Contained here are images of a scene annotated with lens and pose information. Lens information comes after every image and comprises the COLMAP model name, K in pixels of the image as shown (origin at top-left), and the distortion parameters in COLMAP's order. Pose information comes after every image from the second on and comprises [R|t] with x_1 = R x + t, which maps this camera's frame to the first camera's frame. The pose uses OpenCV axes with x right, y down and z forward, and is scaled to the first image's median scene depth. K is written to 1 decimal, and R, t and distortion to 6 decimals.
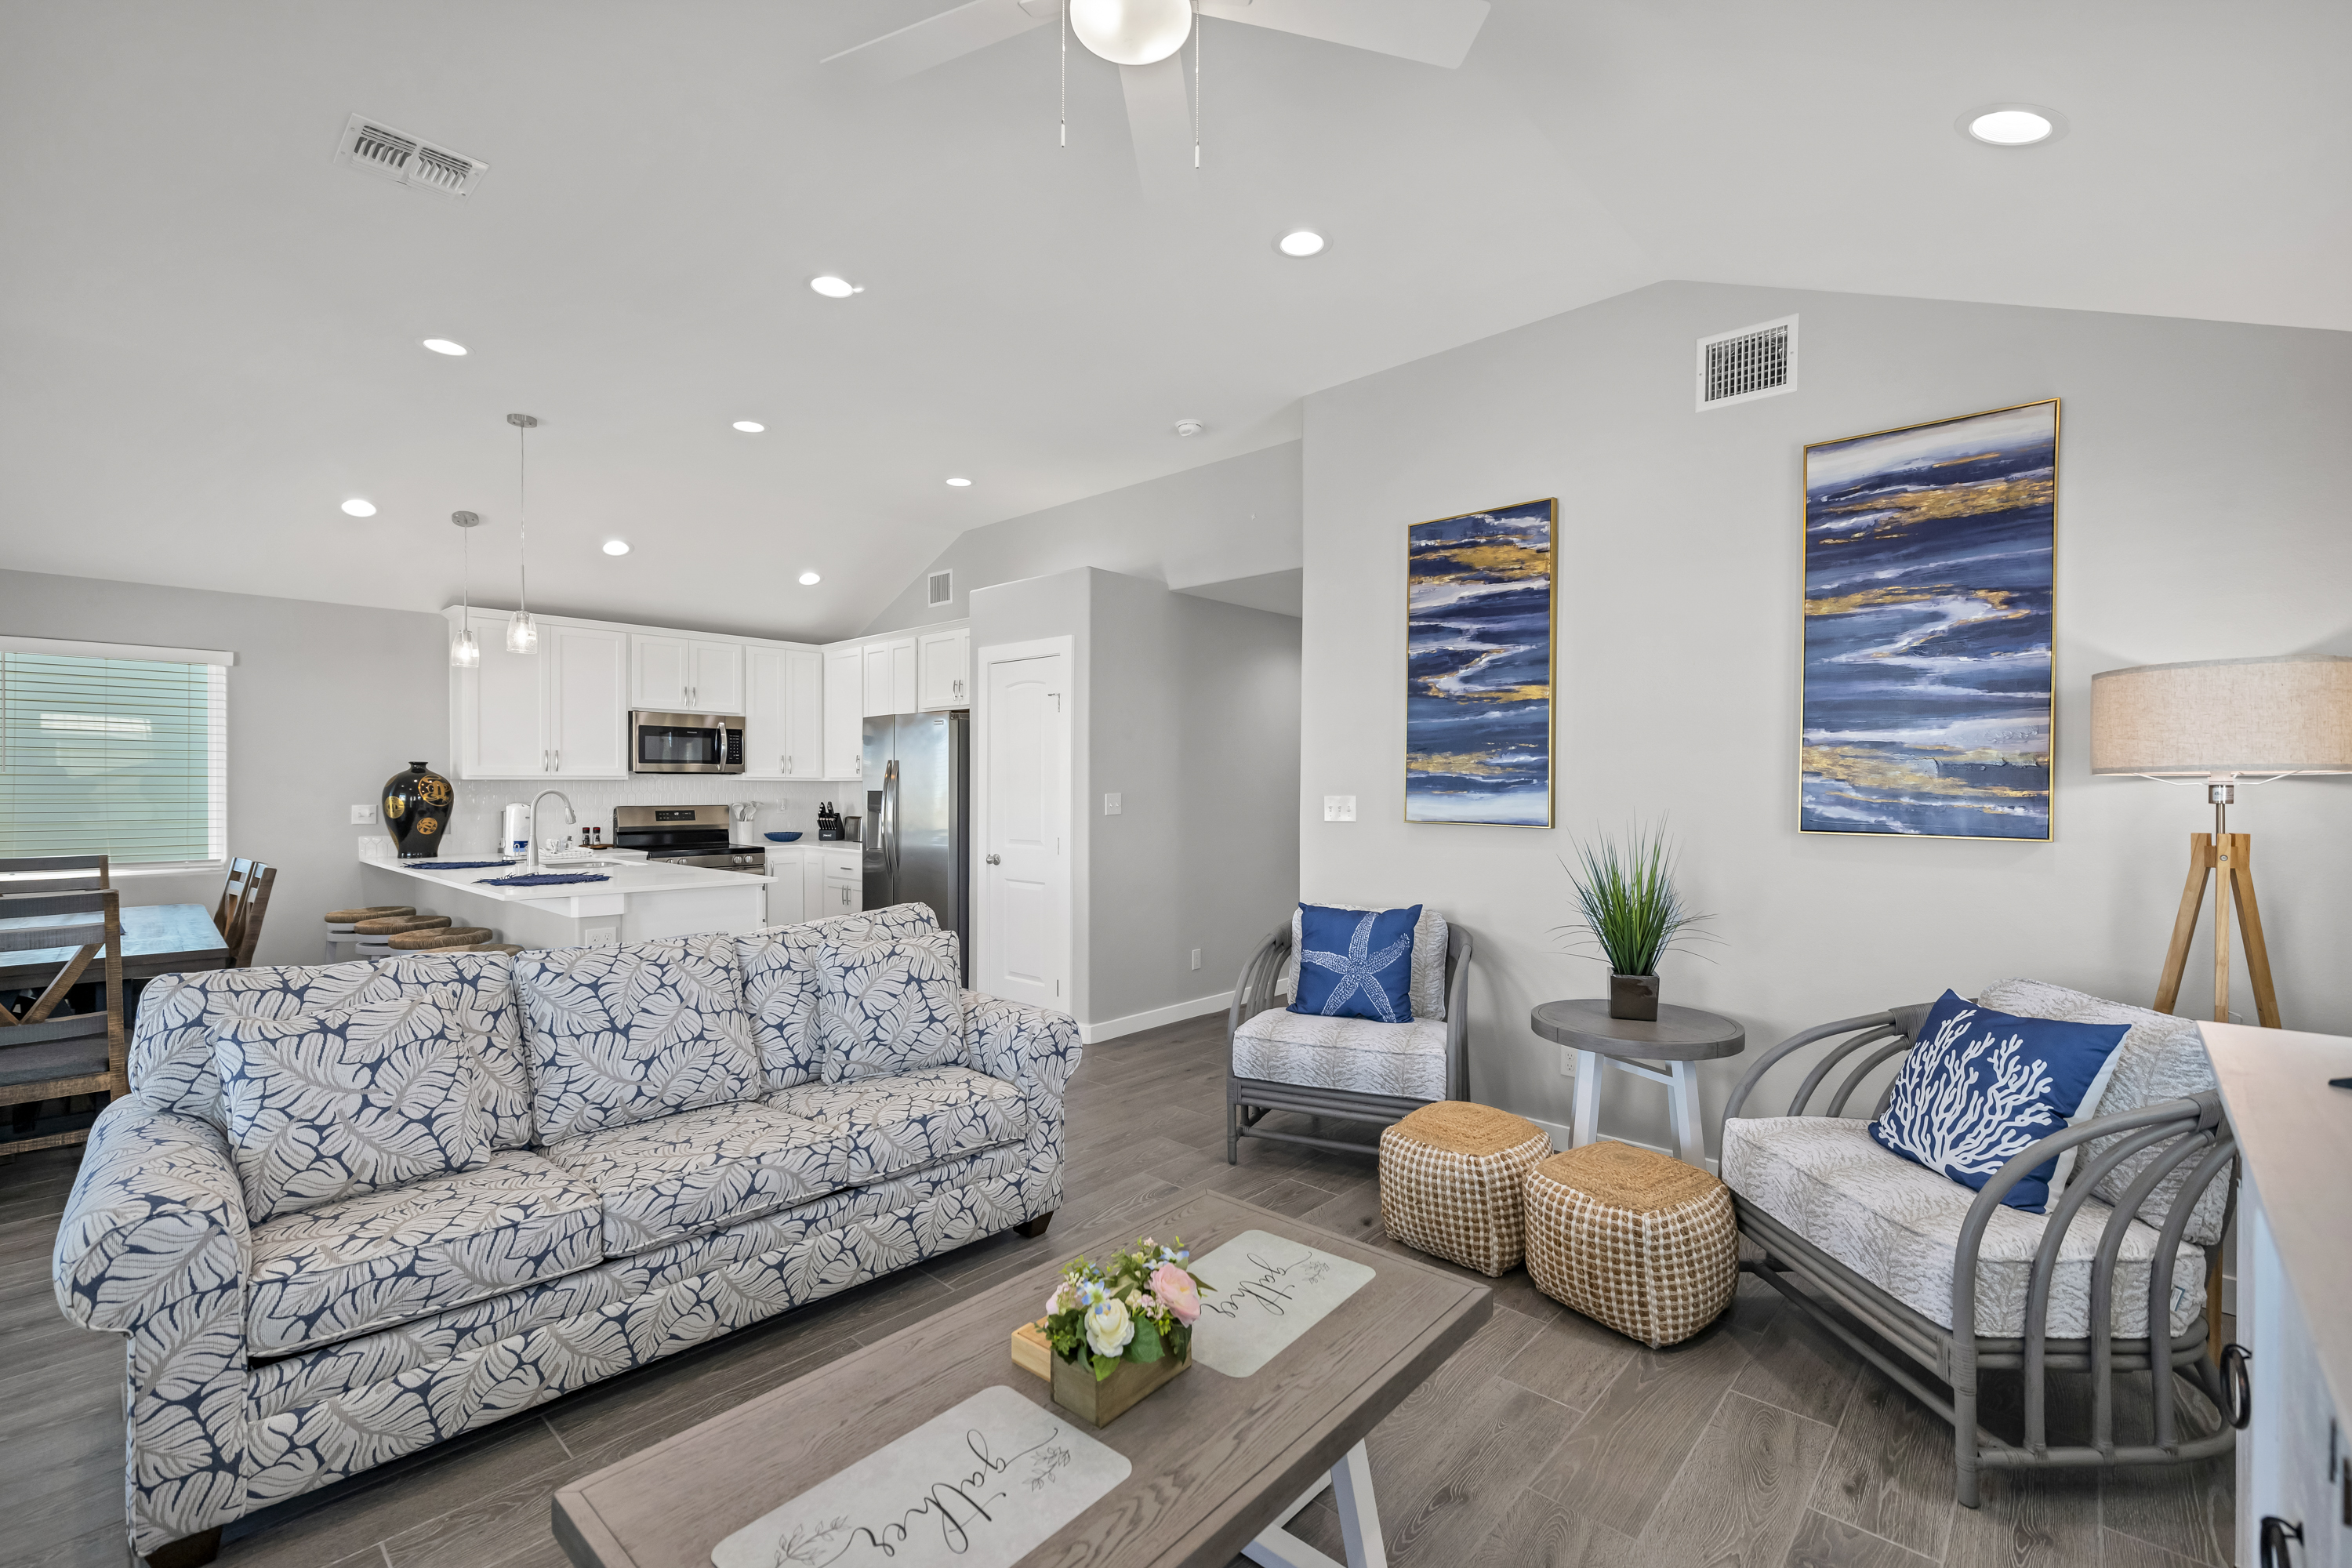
lens RADIAL K [[1011.3, 0, 1176.0], [0, 1011.3, 784.0], [0, 0, 1]] dist [0.002102, 0.000041]
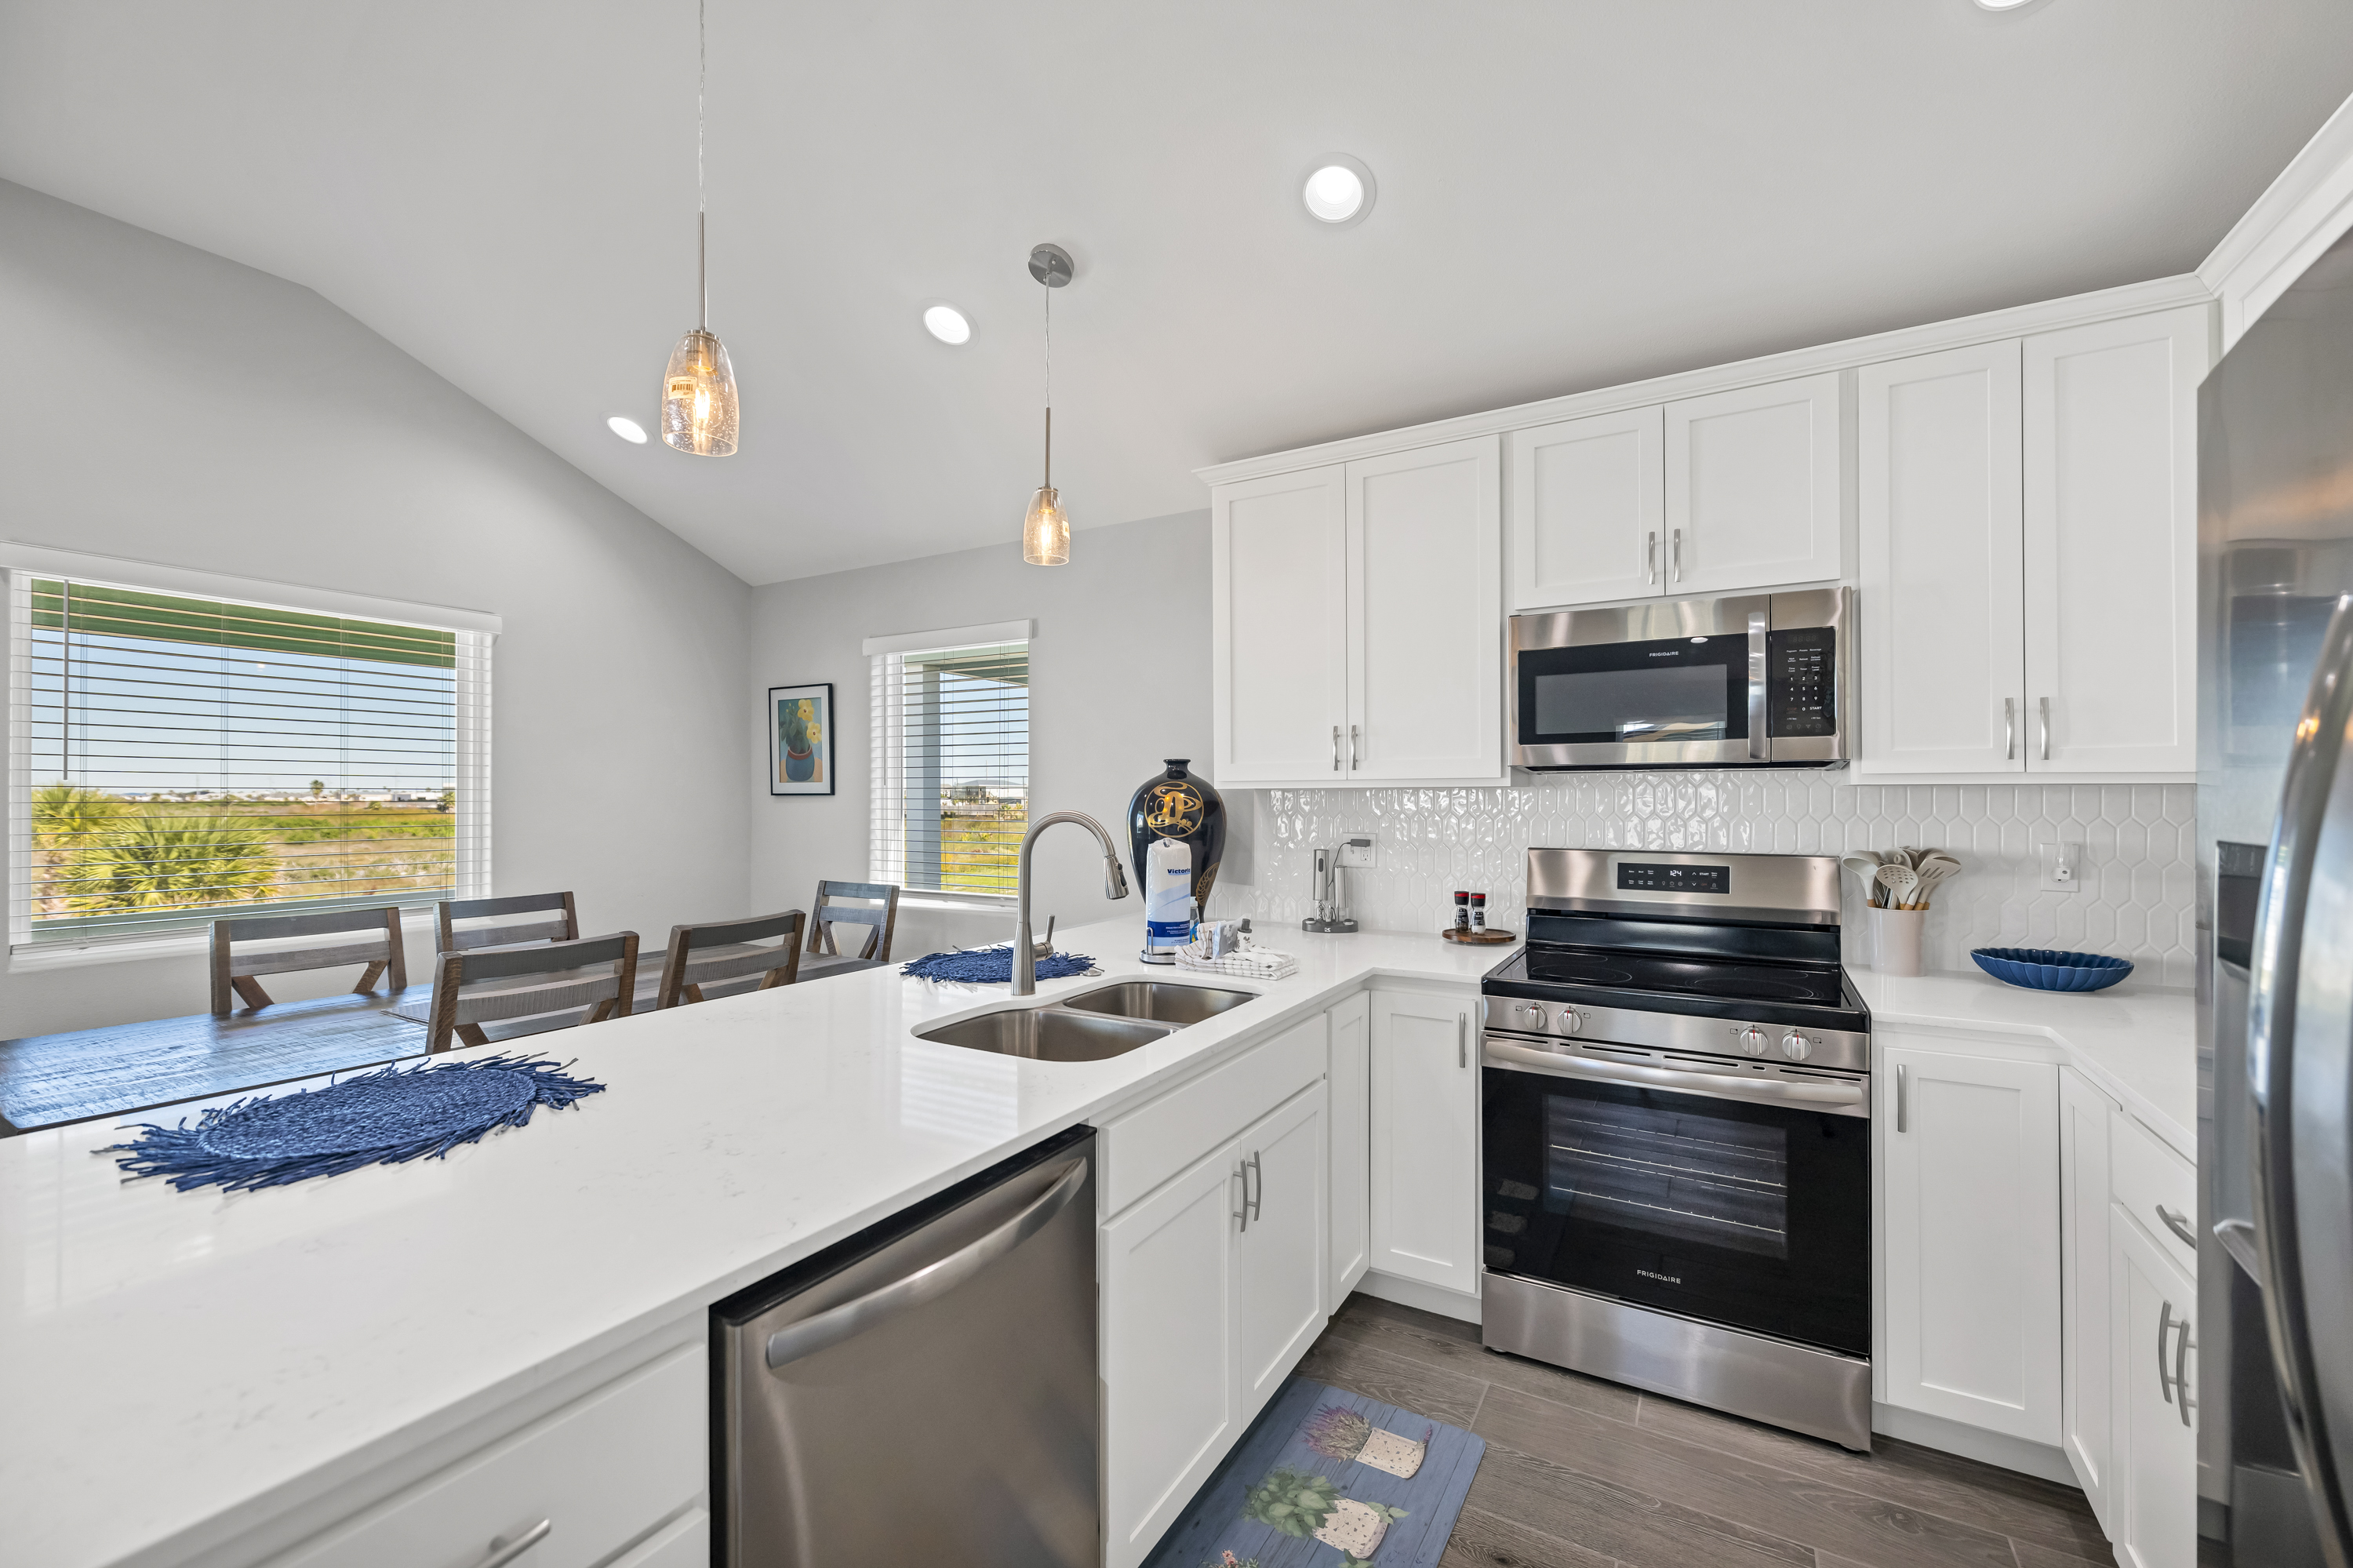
lens RADIAL K [[925.5, 0, 1226.4], [0, 925.5, 779.1], [0, 0, 1]] dist [0.000834, 0.000088]
pose [[0.223354, -0.018990, -0.974552, -0.353370], [0.002562, 0.999818, -0.018895, -0.000607], [0.974734, 0.001724, 0.223363, 1.425781]]
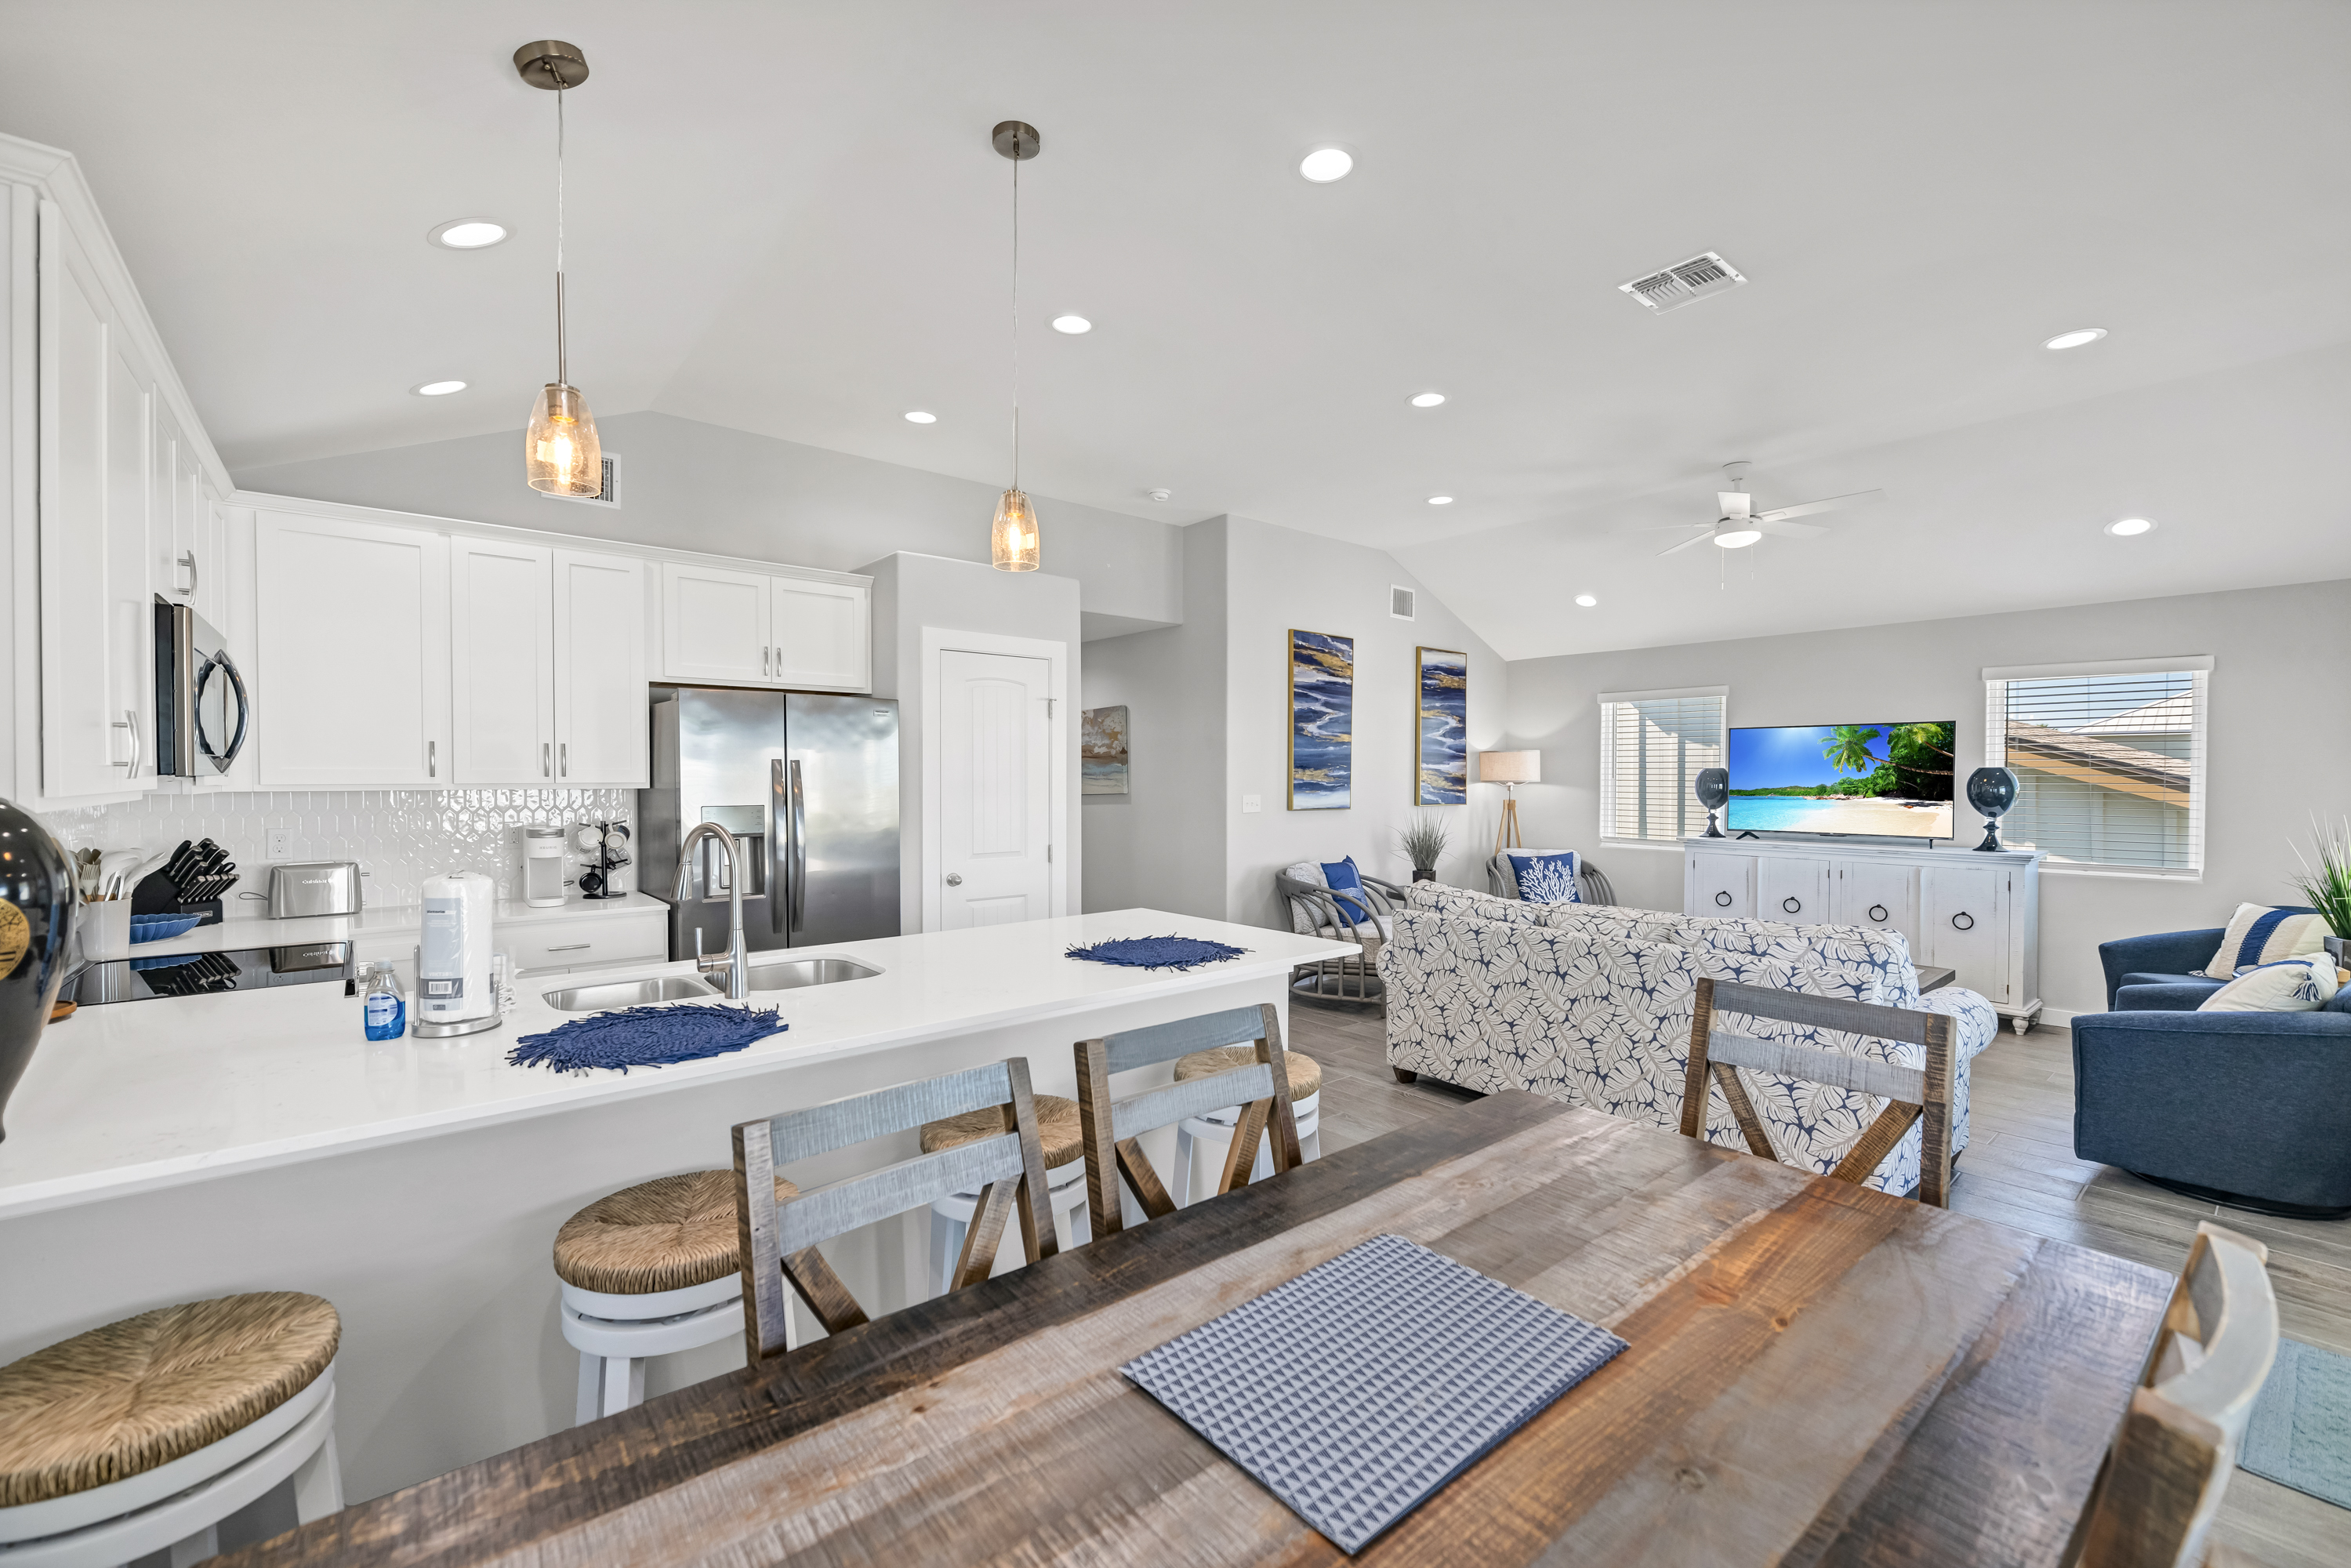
lens RADIAL K [[947.7, 0, 1164.5], [0, 947.7, 788.4], [0, 0, 1]] dist [-0.003301, -0.000241]
pose [[0.141497, -0.013566, 0.989846, -1.454025], [0.000839, 0.999907, 0.013584, -0.020854], [-0.989938, -0.001091, 0.141496, 1.087769]]
